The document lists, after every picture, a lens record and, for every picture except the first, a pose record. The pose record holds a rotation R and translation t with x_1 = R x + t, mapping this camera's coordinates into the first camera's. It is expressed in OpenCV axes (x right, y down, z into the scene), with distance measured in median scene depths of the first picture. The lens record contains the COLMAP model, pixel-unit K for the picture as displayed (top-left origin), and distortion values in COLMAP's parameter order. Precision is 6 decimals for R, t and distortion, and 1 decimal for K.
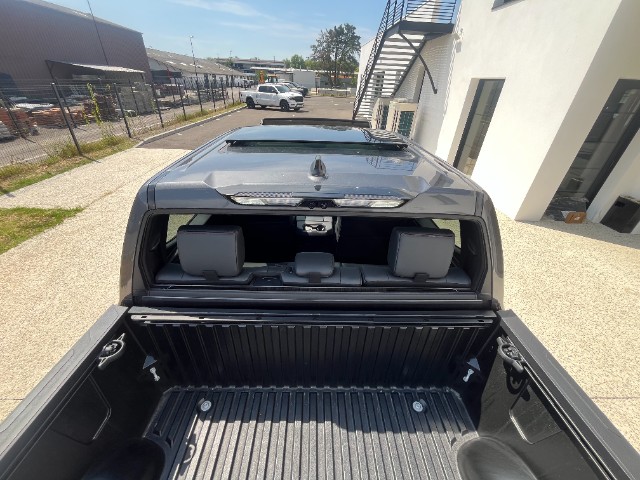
lens RADIAL K [[254.9, 0, 320.0], [0, 254.9, 240.0], [0, 0, 1]] dist [-0.013240, -0.000233]
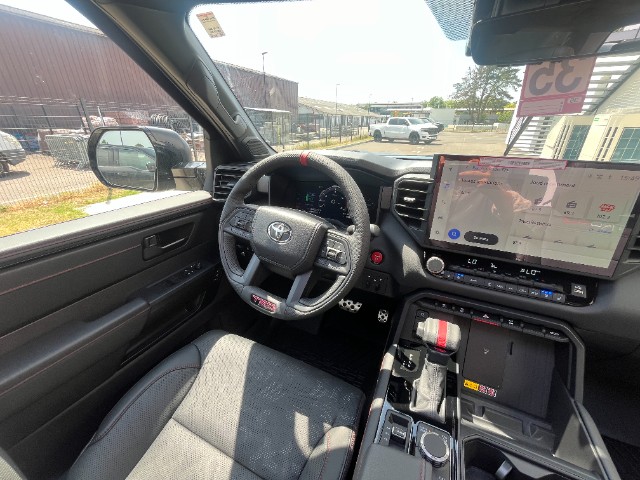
lens RADIAL K [[254.9, 0, 320.0], [0, 254.9, 240.0], [0, 0, 1]] dist [-0.013240, -0.000233]
pose [[0.895753, 0.150947, -0.418140, -0.009426], [-0.205510, 0.974654, -0.088404, -0.030664], [0.394197, 0.165120, 0.904071, 0.115644]]
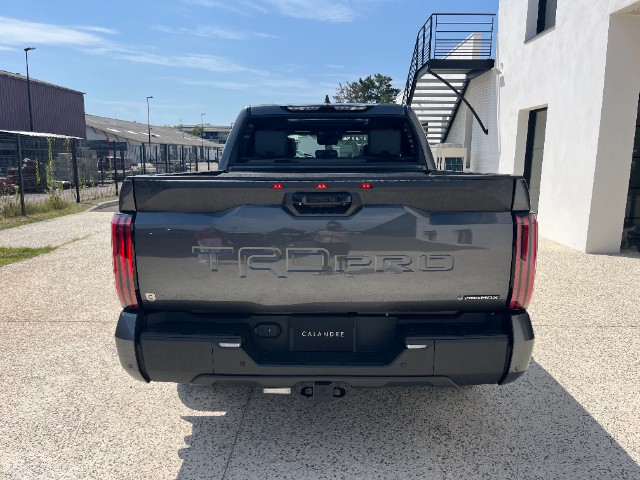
lens RADIAL K [[492.7, 0, 320.0], [0, 492.7, 240.0], [0, 0, 1]] dist [-0.001191, -0.006403]
pose [[0.998617, -0.026044, -0.045670, 0.004941], [0.006696, 0.924614, -0.380847, 0.114387], [0.052146, 0.380015, 0.923509, -0.114026]]
